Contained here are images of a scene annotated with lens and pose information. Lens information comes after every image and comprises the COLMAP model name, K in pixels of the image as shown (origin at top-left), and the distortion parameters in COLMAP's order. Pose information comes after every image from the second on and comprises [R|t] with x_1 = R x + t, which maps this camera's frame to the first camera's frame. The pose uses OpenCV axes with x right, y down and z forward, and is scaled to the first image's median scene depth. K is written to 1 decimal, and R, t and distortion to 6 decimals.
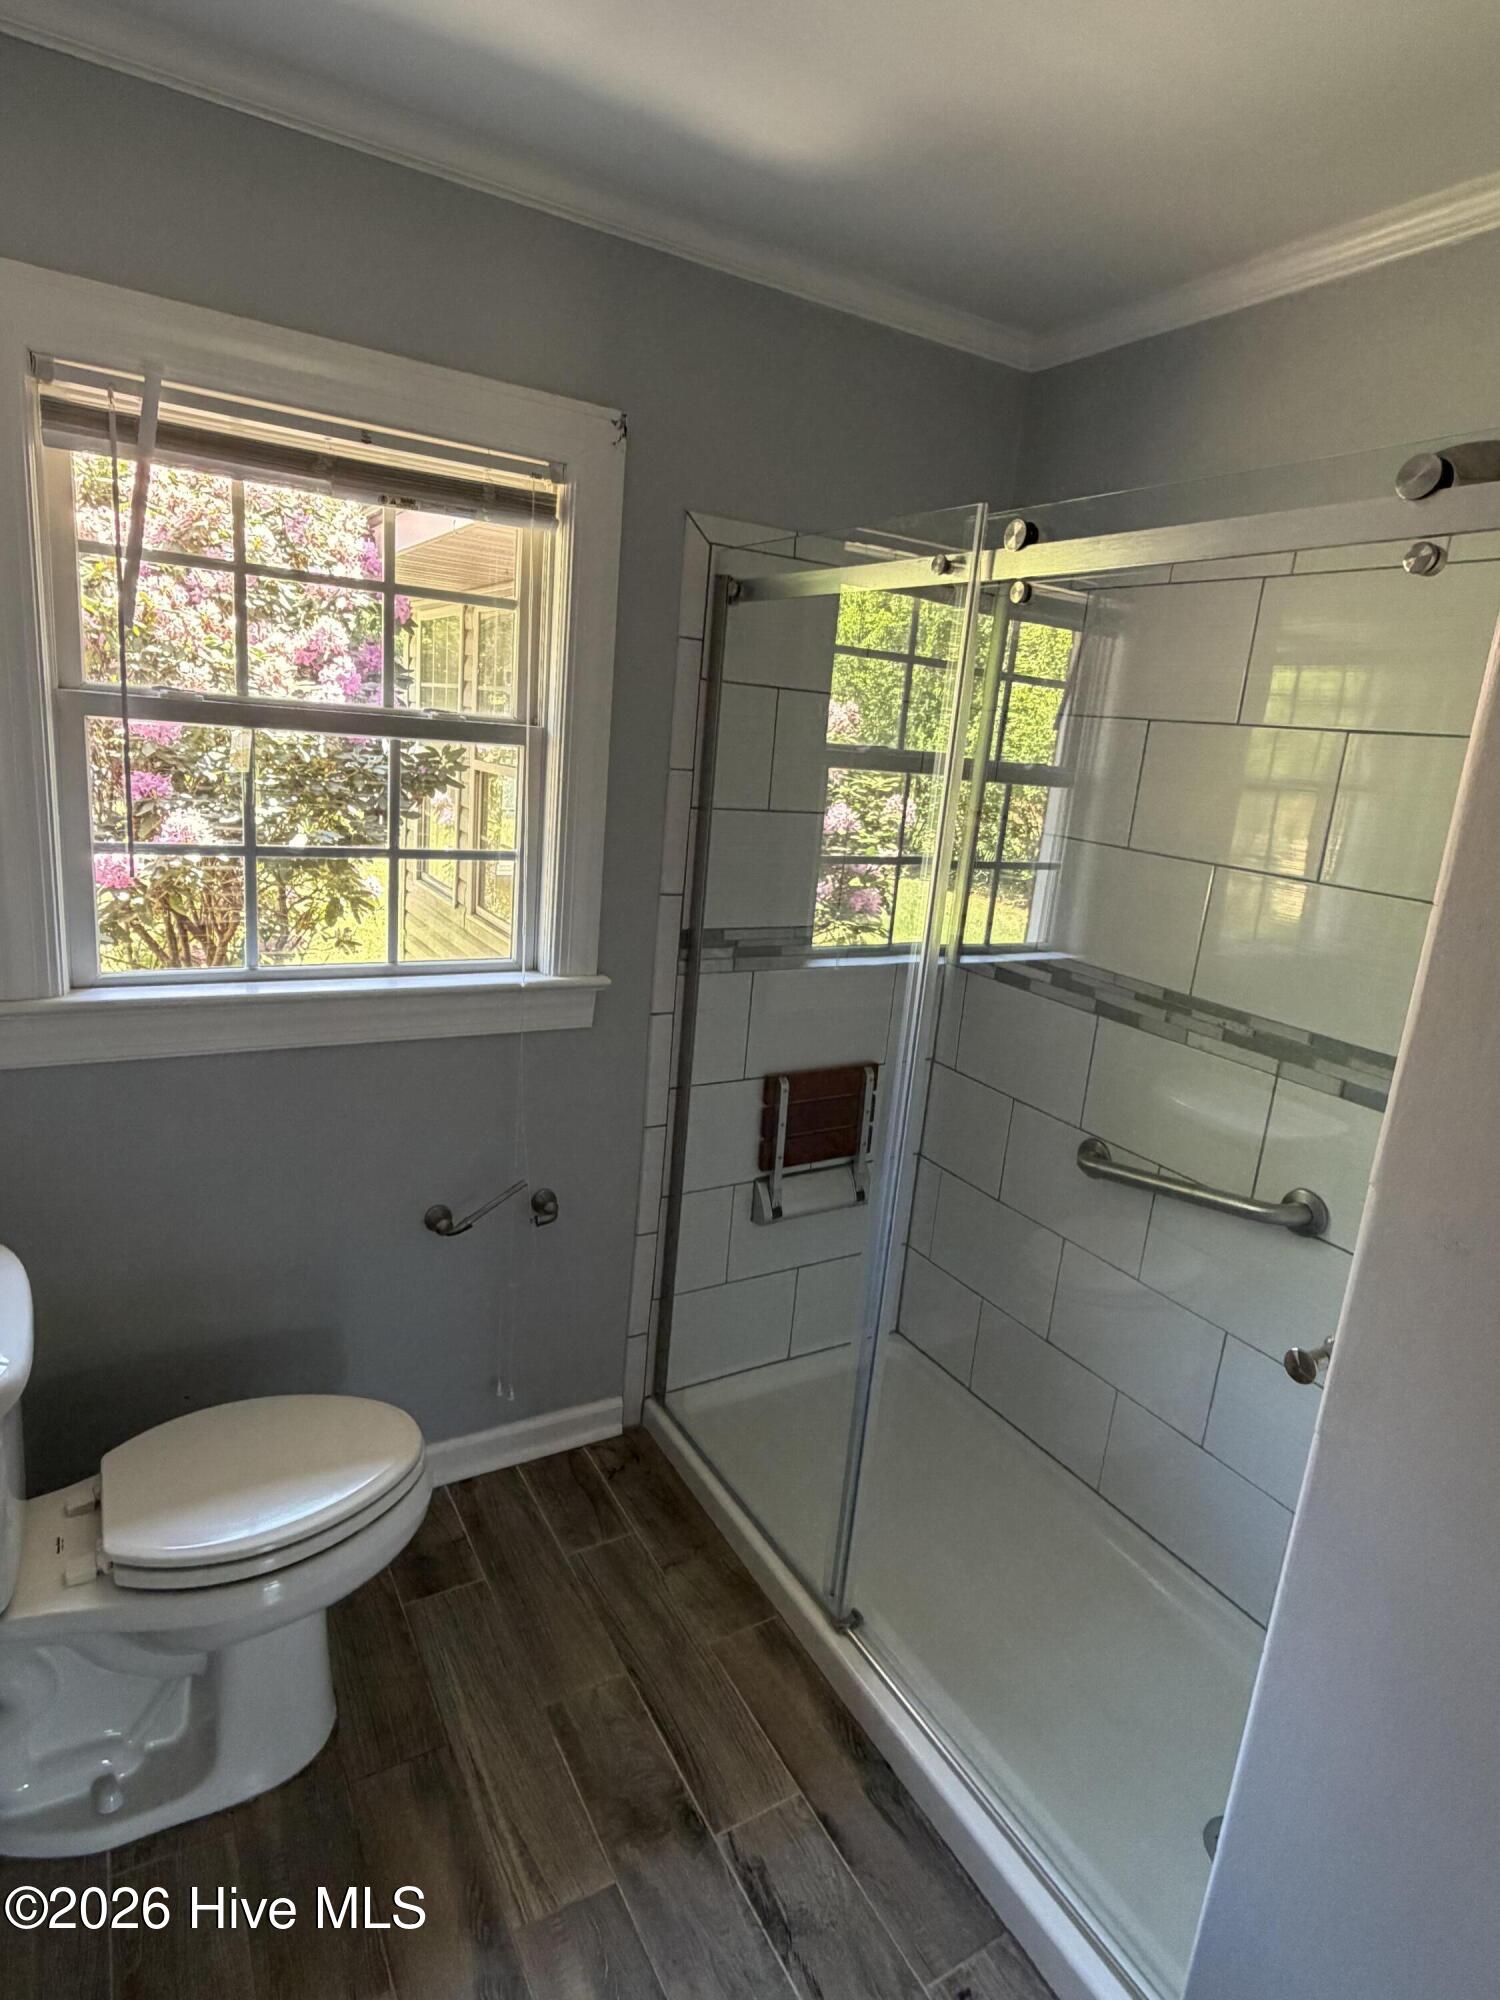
lens RADIAL K [[1078.1, 0, 746.7], [0, 1078.1, 995.9], [0, 0, 1]] dist [0.003360, -0.002026]
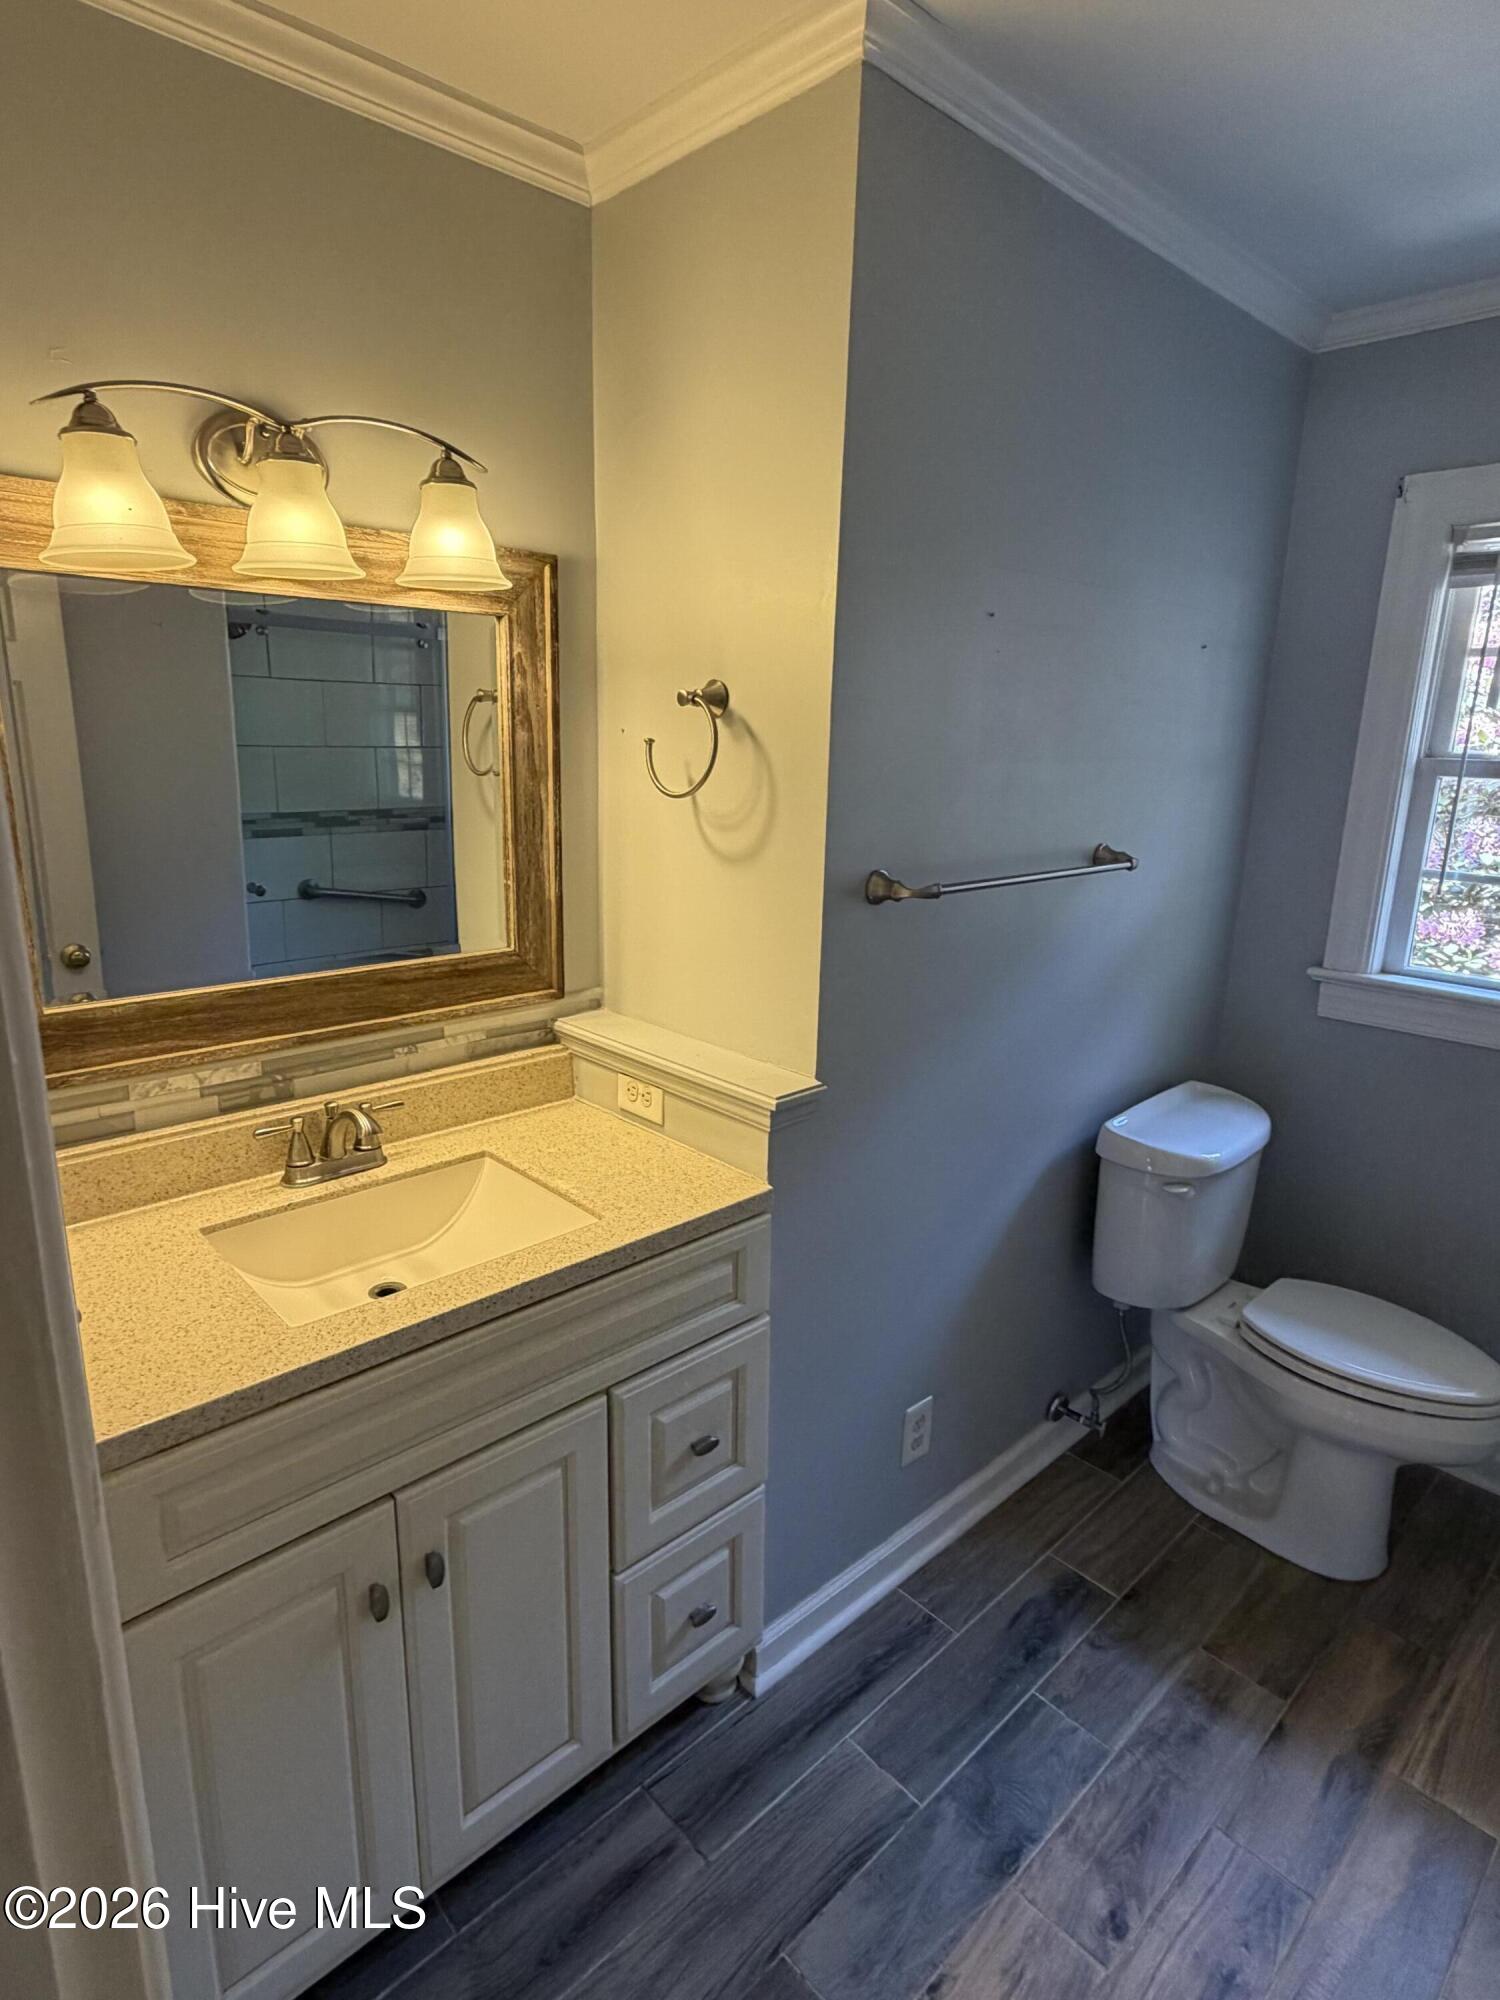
lens RADIAL K [[1078.1, 0, 745.1], [0, 1078.1, 999.3], [0, 0, 1]] dist [0.003360, -0.002026]
pose [[0.229493, 0.156284, -0.960681, 0.574251], [-0.231095, 0.967549, 0.102196, 0.082538], [0.945478, 0.198555, 0.258162, -0.133343]]
